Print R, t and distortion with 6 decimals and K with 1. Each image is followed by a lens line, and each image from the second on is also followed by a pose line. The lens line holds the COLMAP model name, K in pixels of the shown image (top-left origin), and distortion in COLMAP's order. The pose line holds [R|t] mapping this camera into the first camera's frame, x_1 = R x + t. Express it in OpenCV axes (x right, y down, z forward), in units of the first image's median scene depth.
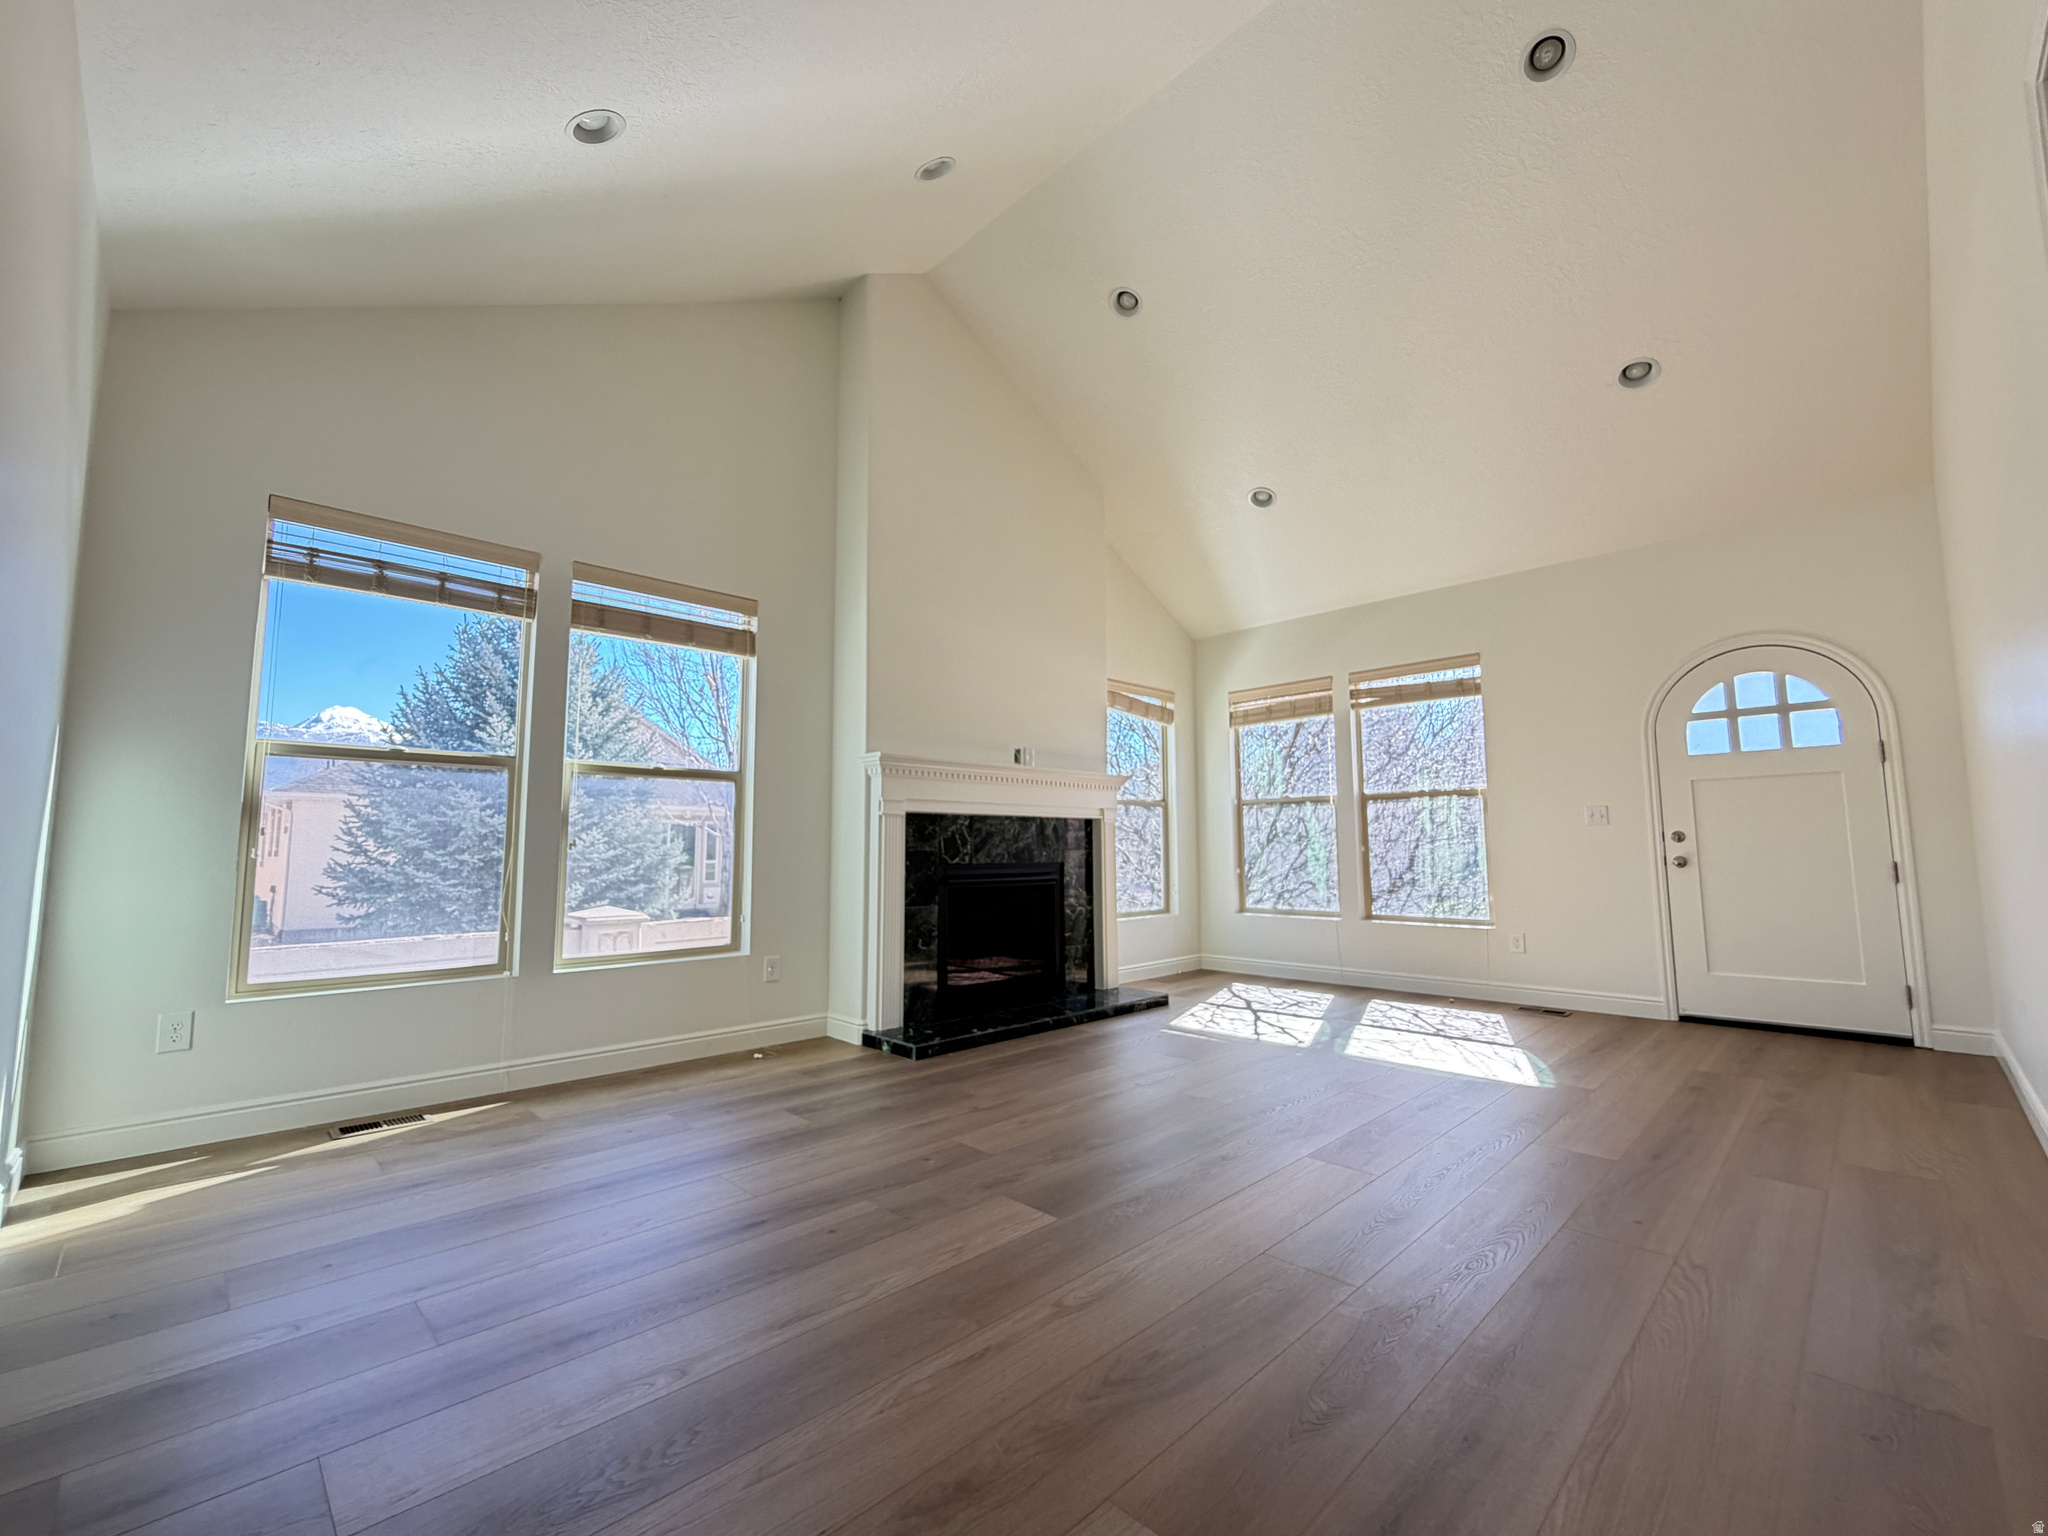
lens RADIAL K [[831.0, 0, 1020.9], [0, 831.0, 771.5], [0, 0, 1]] dist [-0.004212, -0.000201]
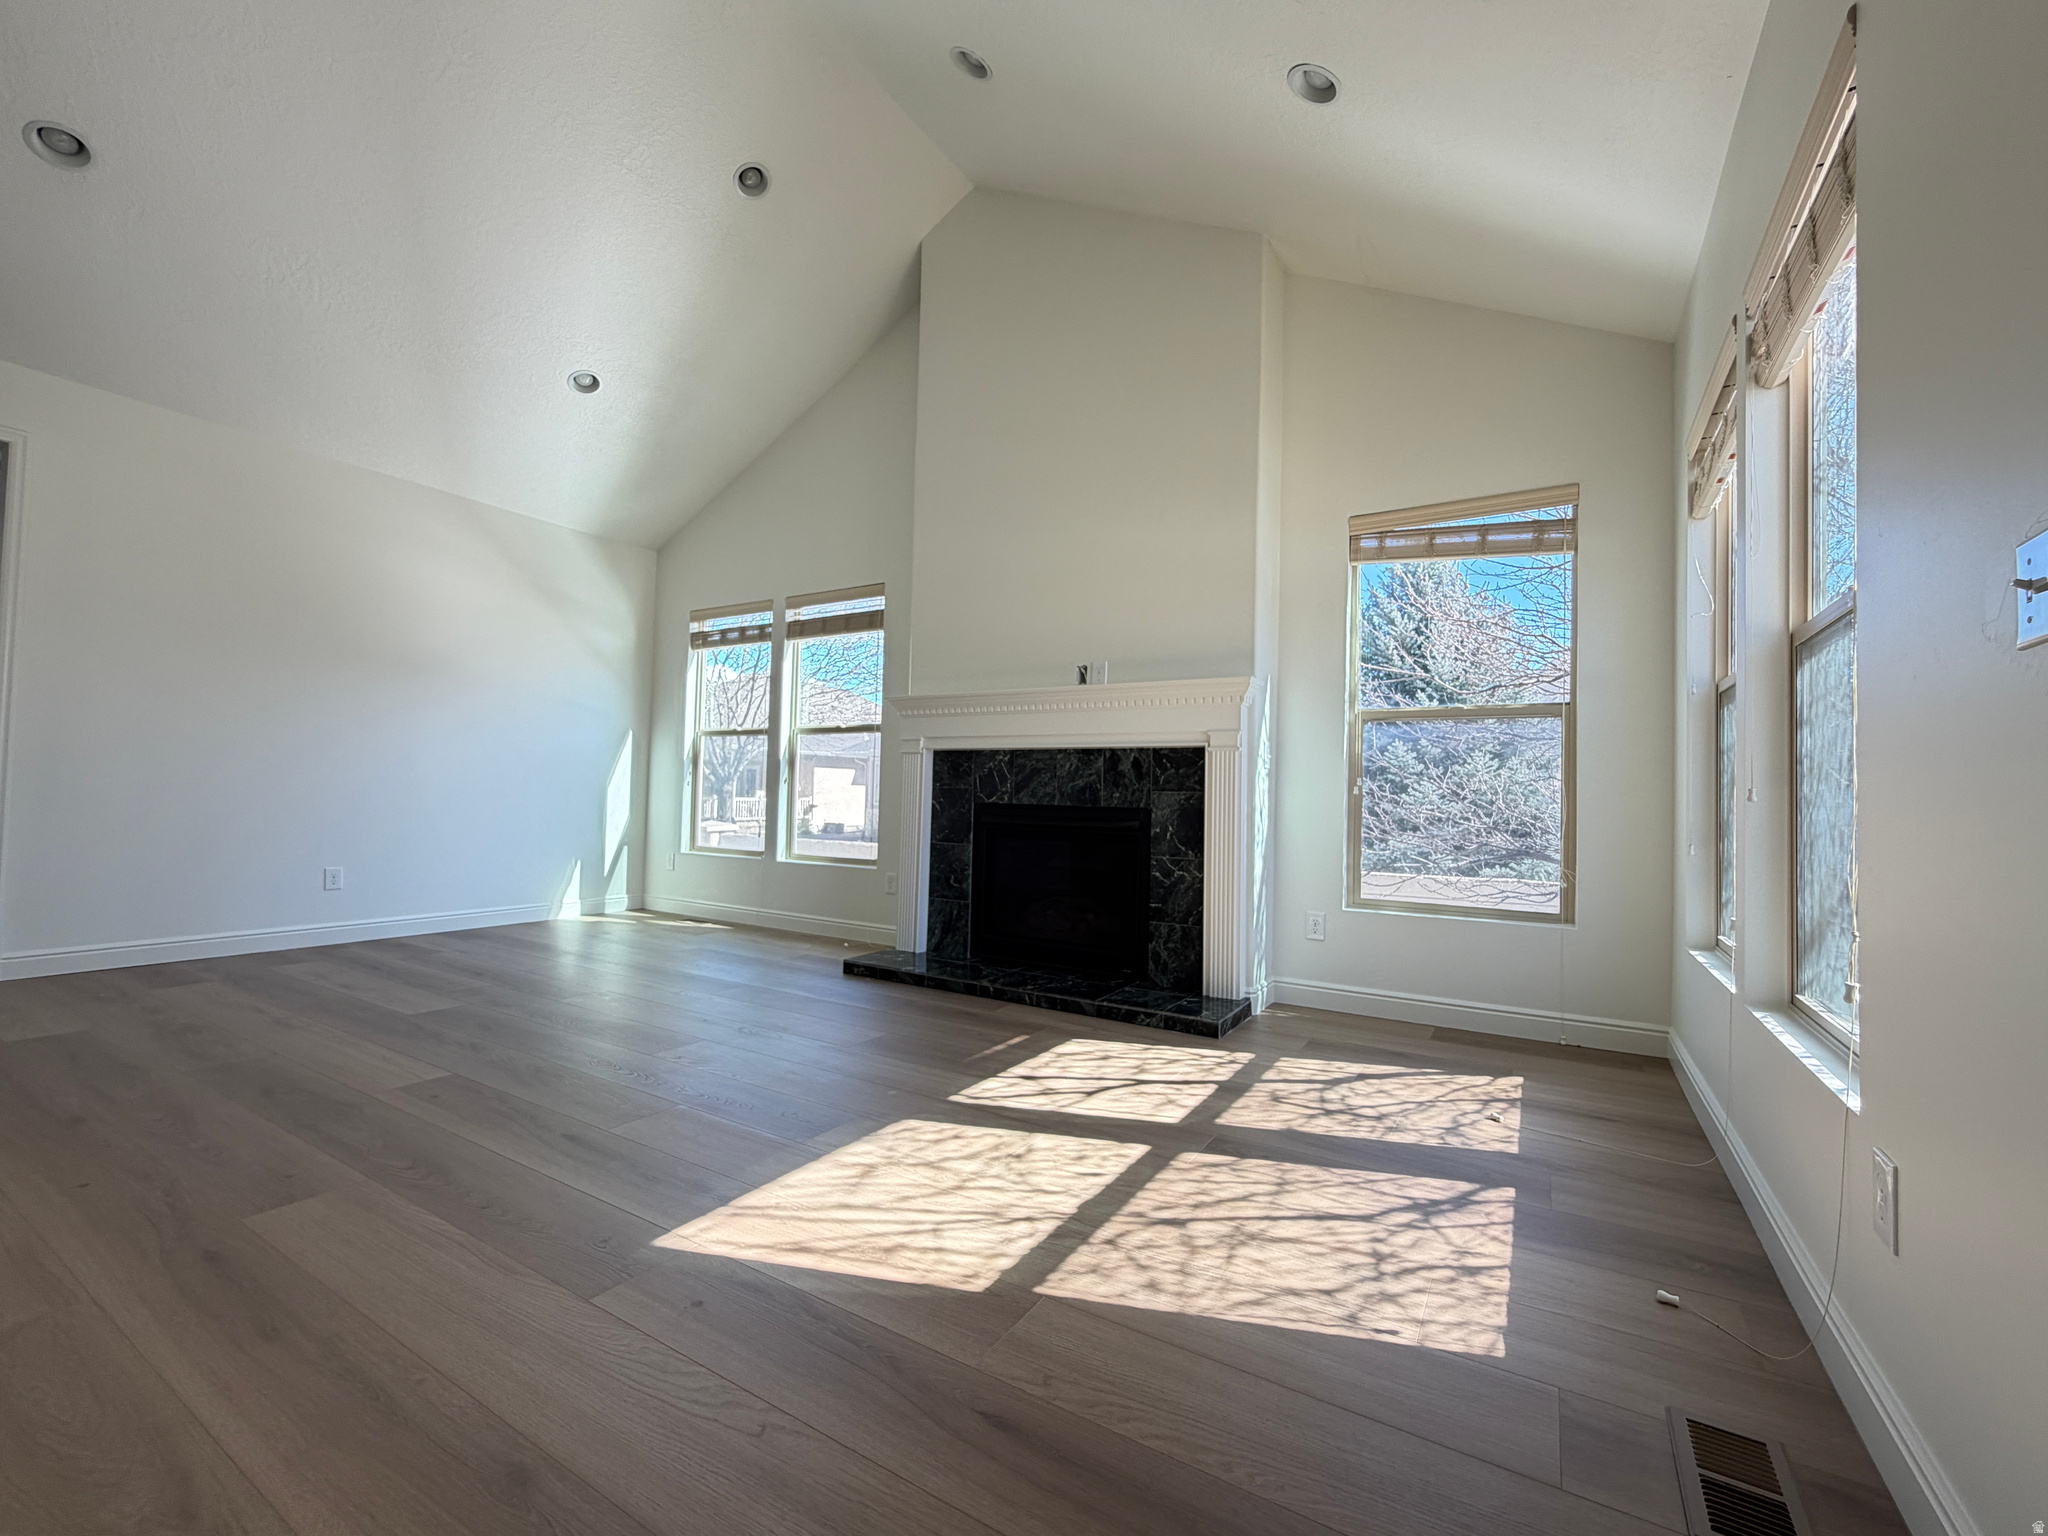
lens RADIAL K [[831.0, 0, 1026.9], [0, 831.0, 769.9], [0, 0, 1]] dist [-0.004212, -0.000201]
pose [[0.260099, -0.017408, -0.965425, 0.815457], [0.070052, 0.997543, 0.000886, 0.073807], [0.963038, -0.067860, 0.260679, 0.771814]]
